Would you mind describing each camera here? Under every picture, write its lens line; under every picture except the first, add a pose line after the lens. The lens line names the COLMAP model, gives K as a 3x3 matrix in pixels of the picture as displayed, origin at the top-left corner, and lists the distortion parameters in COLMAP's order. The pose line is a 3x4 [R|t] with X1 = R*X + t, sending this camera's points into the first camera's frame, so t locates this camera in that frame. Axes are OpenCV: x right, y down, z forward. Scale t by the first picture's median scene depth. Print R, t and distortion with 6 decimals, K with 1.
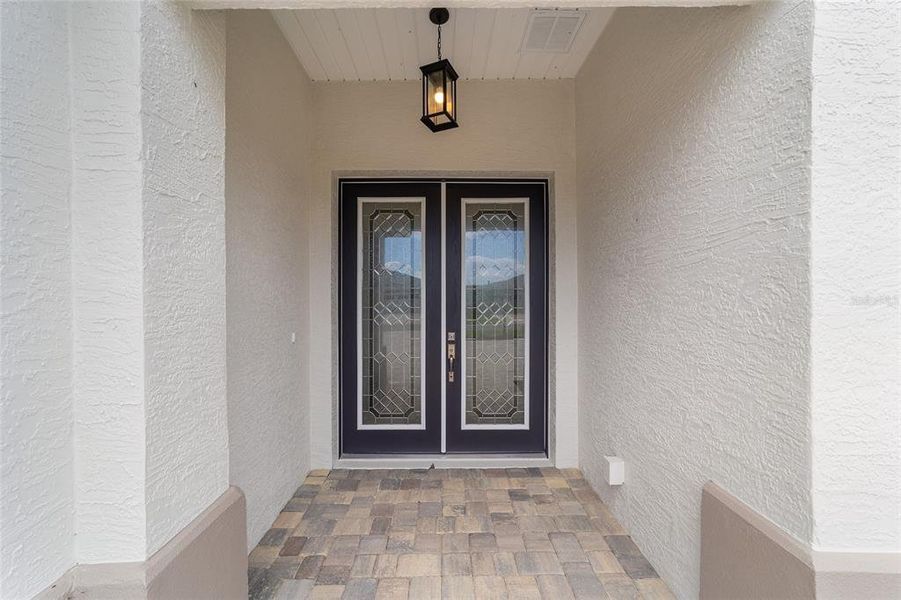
lens RADIAL K [[344.6, 0, 447.3], [0, 344.6, 301.1], [0, 0, 1]] dist [-0.020199, 0.010165]
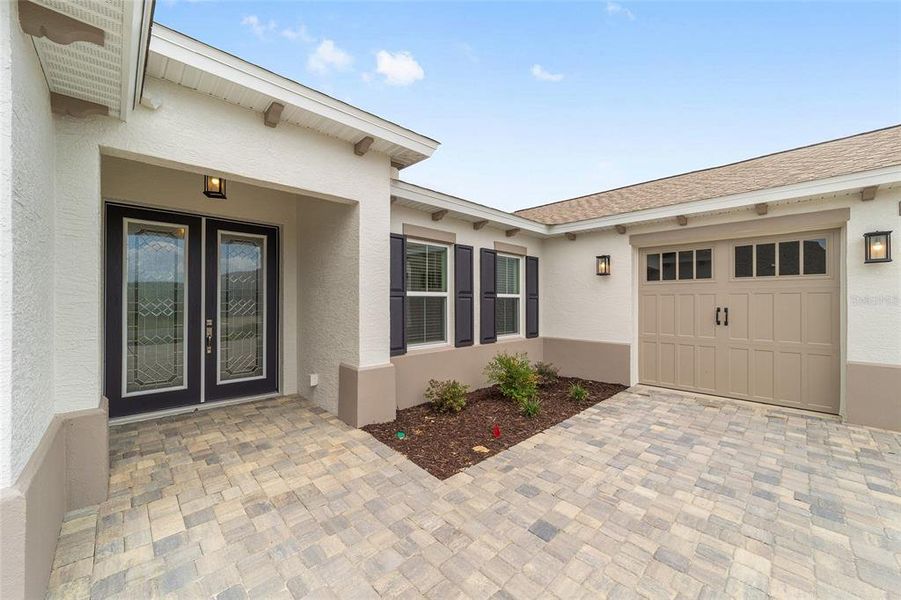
lens RADIAL K [[344.6, 0, 447.3], [0, 344.6, 301.1], [0, 0, 1]] dist [-0.020199, 0.010165]
pose [[0.728767, 0.004409, 0.684748, -0.250952], [-0.002128, 0.999989, -0.004174, 0.015505], [-0.684759, 0.001585, 0.728768, -0.773601]]
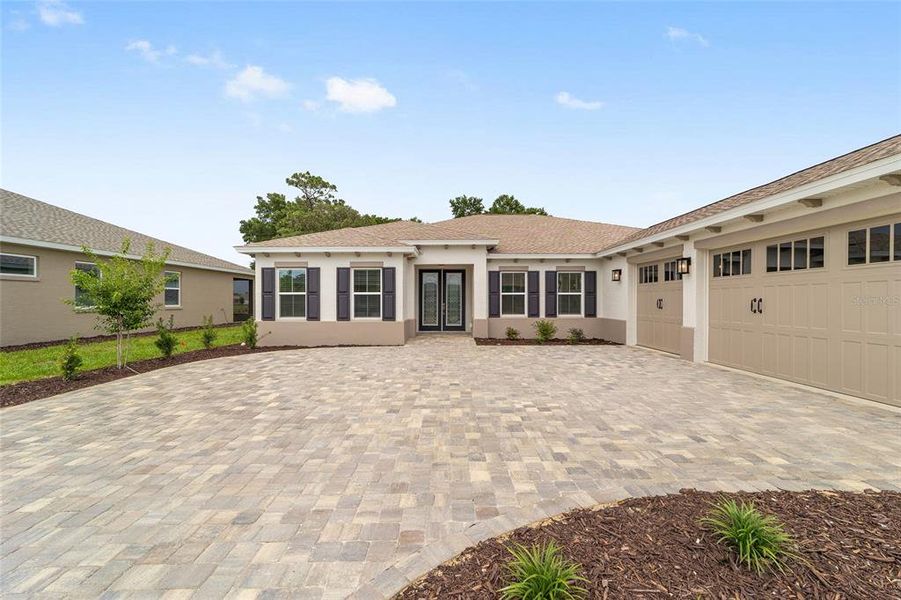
lens RADIAL K [[344.6, 0, 447.3], [0, 344.6, 301.1], [0, 0, 1]] dist [-0.020199, 0.010165]
pose [[0.999864, 0.001252, -0.016439, 0.129905], [-0.001208, 0.999996, 0.002679, 0.049751], [0.016442, -0.002658, 0.999861, -3.427327]]
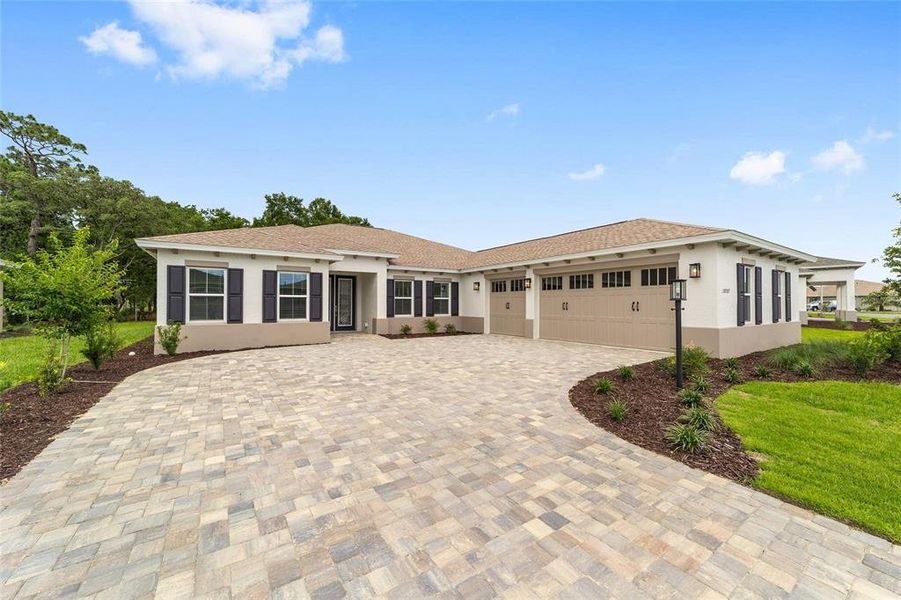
lens RADIAL K [[344.6, 0, 447.3], [0, 344.6, 301.1], [0, 0, 1]] dist [-0.020199, 0.010165]
pose [[0.838692, 0.008706, 0.544536, -1.318723], [-0.003747, 0.999941, -0.010215, 0.067078], [-0.544592, 0.006526, 0.838675, -3.929390]]
